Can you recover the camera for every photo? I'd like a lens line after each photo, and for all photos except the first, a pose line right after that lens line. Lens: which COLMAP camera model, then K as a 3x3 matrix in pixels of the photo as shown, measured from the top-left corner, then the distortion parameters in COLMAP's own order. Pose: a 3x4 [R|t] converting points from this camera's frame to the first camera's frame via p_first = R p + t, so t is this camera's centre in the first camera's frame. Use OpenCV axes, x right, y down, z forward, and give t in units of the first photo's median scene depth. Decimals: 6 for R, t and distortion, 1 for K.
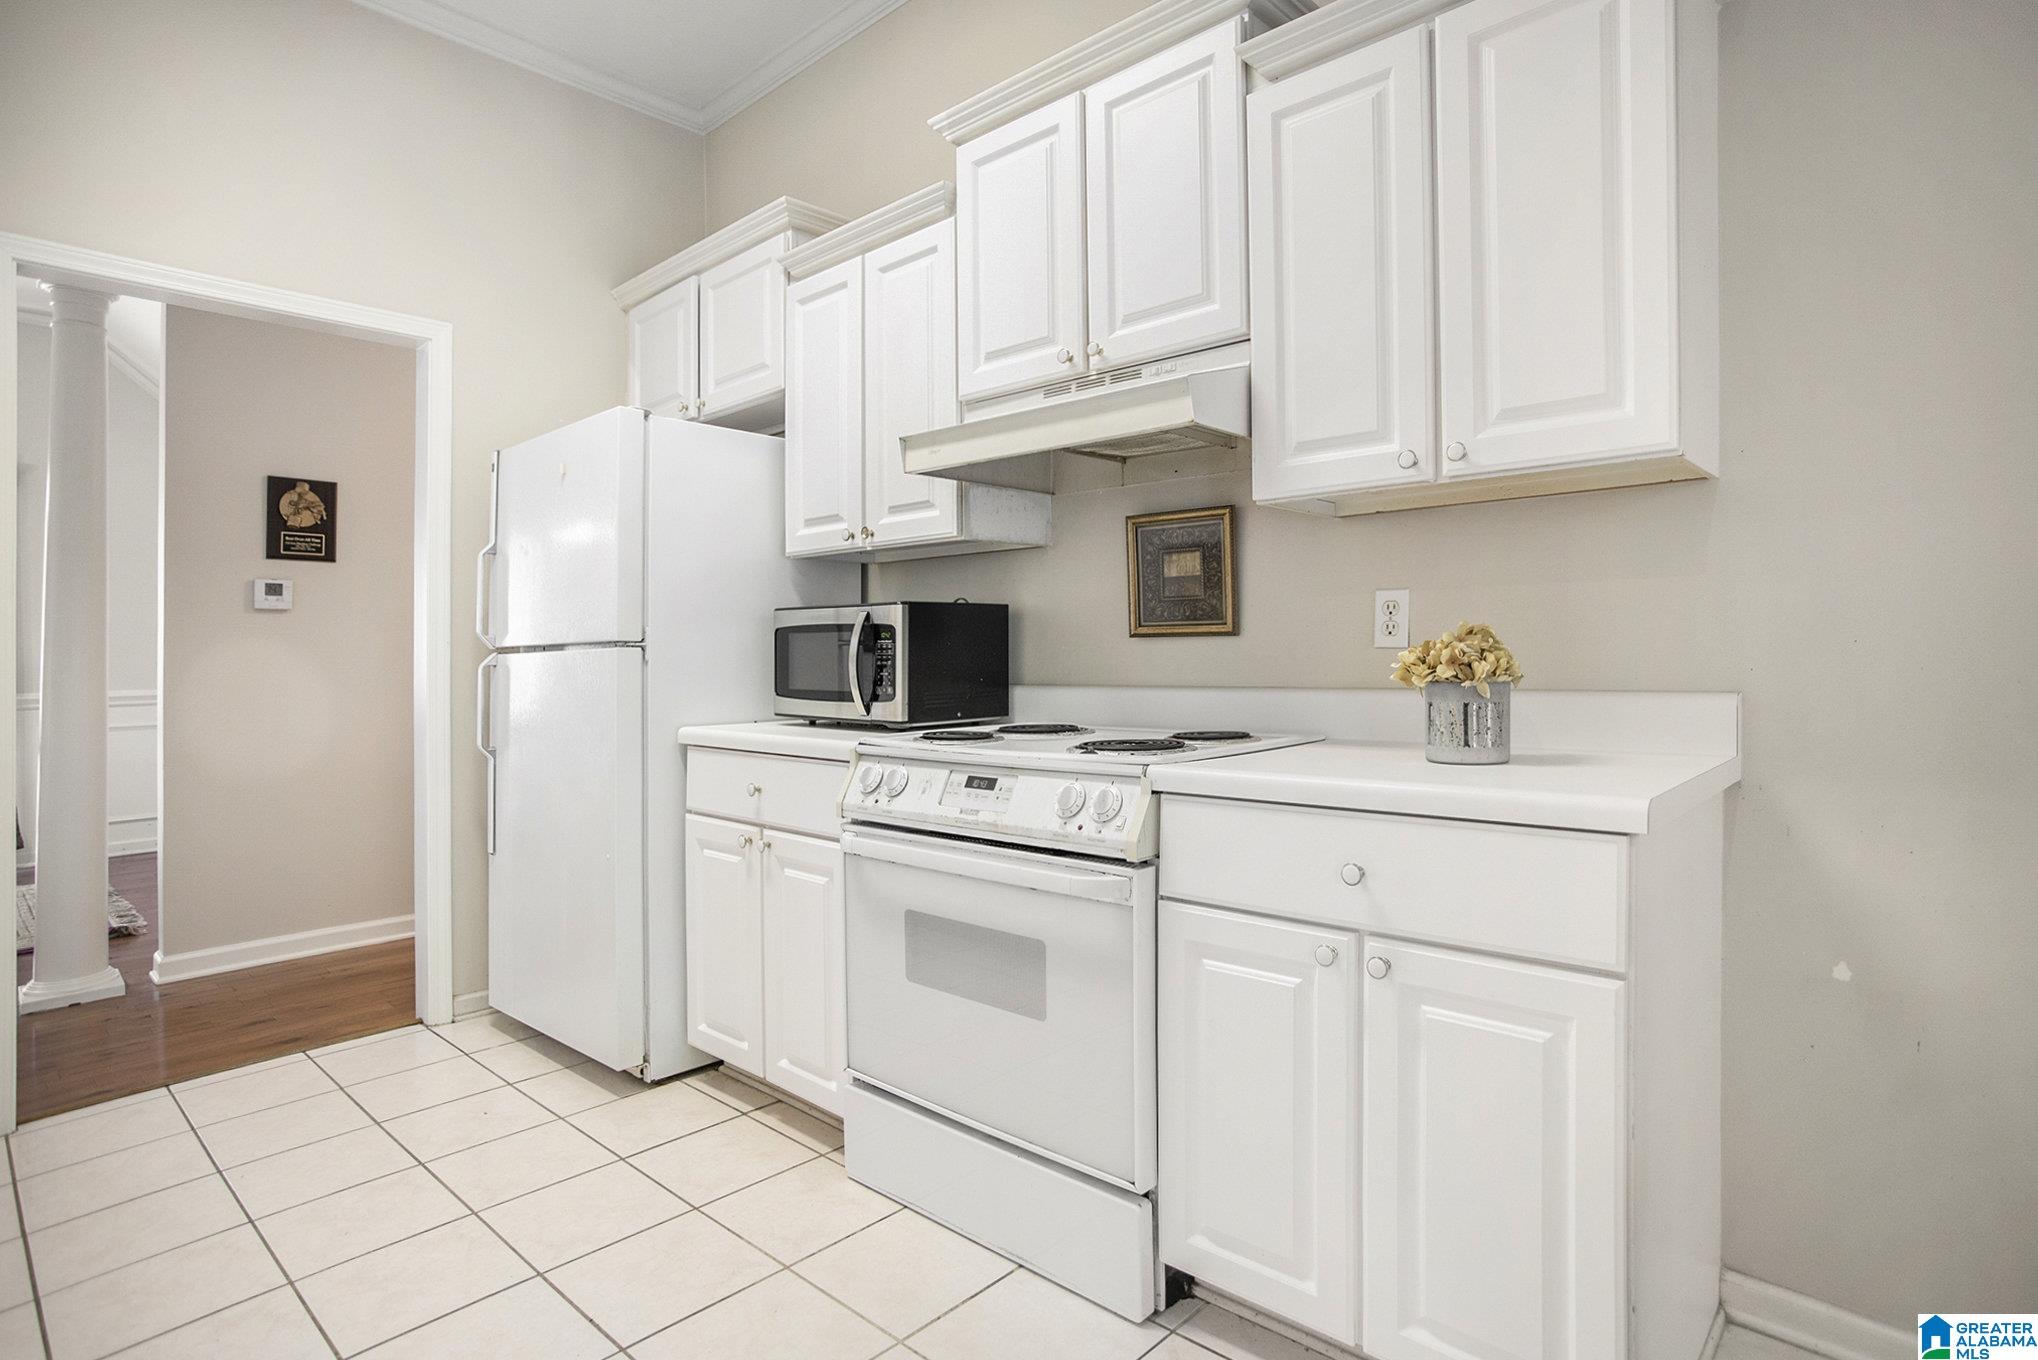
lens RADIAL K [[1058.4, 0, 1025.2], [0, 1058.4, 667.7], [0, 0, 1]] dist [-0.001985, -0.000074]
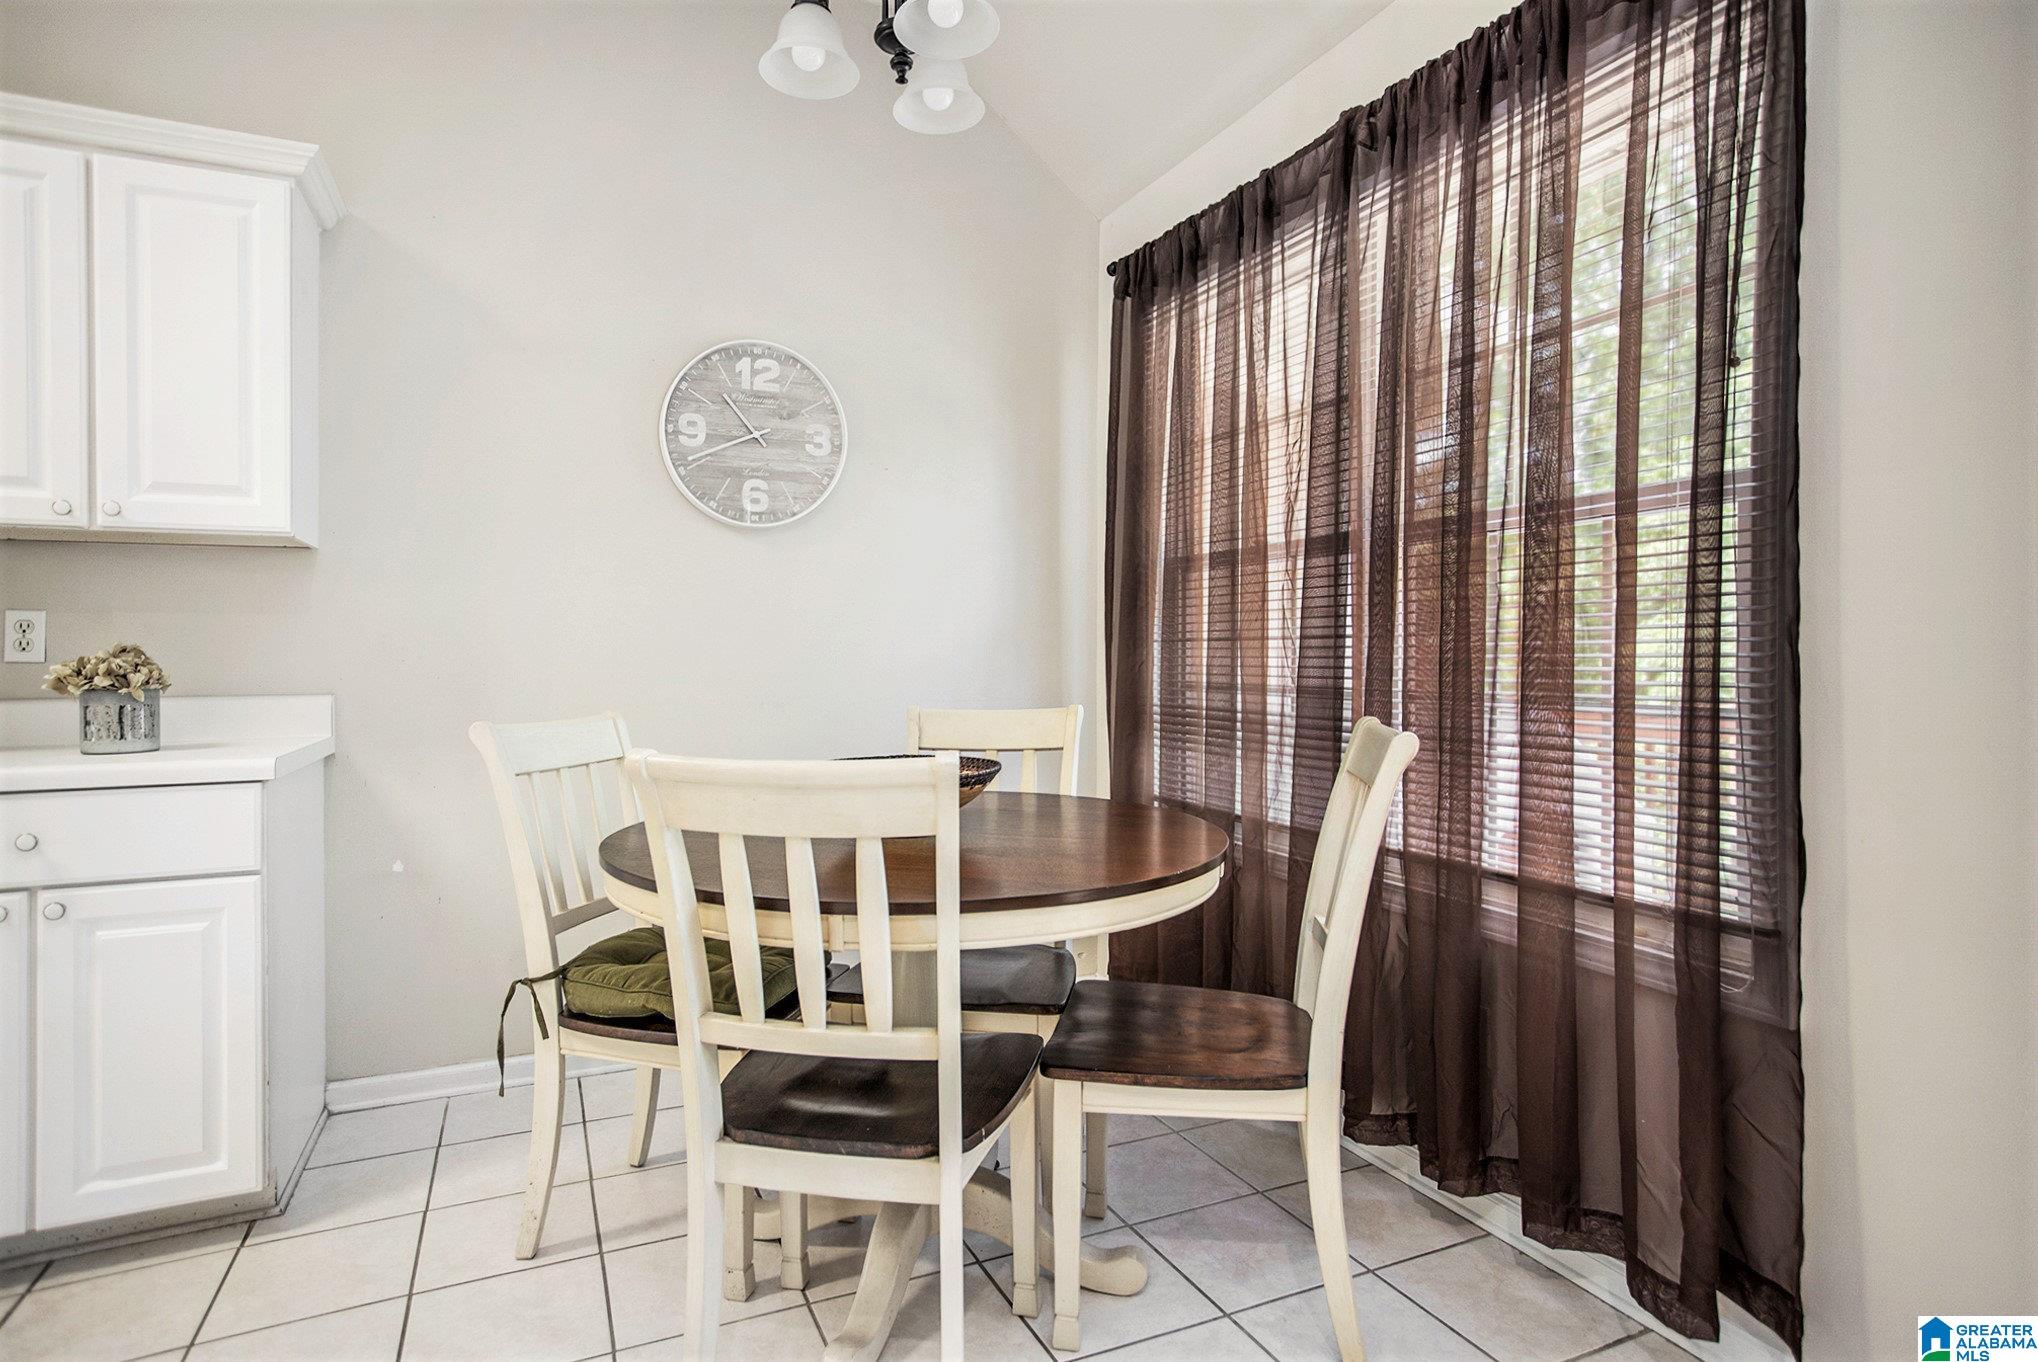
lens RADIAL K [[1058.4, 0, 1025.2], [0, 1058.4, 668.7], [0, 0, 1]] dist [-0.001985, -0.000074]
pose [[0.389351, 0.003481, 0.921083, -0.333480], [0.012539, 0.999880, -0.009079, 0.013695], [-0.921004, 0.015084, 0.389261, -0.501981]]
